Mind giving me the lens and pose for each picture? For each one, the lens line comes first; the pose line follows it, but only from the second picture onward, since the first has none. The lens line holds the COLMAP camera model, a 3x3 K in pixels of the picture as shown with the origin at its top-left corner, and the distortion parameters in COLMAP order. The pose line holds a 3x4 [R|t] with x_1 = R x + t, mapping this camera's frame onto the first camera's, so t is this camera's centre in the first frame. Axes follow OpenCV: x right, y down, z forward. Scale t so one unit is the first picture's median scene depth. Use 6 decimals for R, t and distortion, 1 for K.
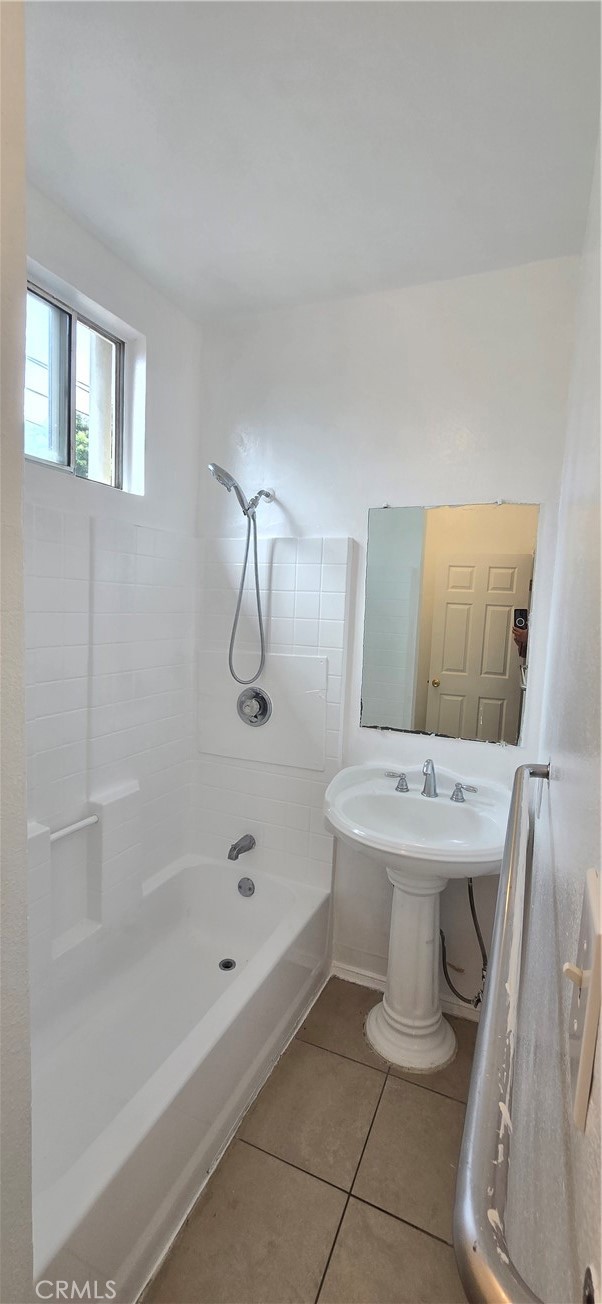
lens RADIAL K [[535.7, 0, 298.7], [0, 535.7, 650.4], [0, 0, 1]] dist [-0.000136, -0.000436]
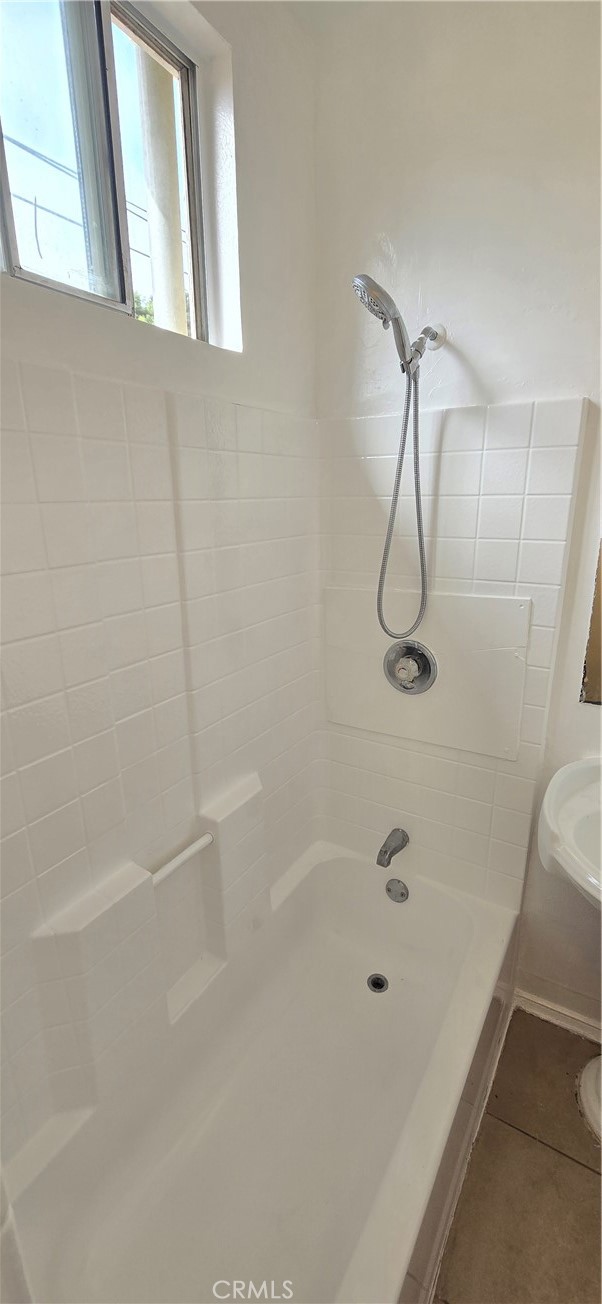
lens RADIAL K [[535.7, 0, 306.3], [0, 535.7, 653.2], [0, 0, 1]] dist [-0.000136, -0.000436]
pose [[0.991128, -0.012152, -0.132355, -0.130435], [0.038004, 0.980146, 0.194598, -0.058413], [0.127363, -0.197902, 0.971912, 0.314433]]
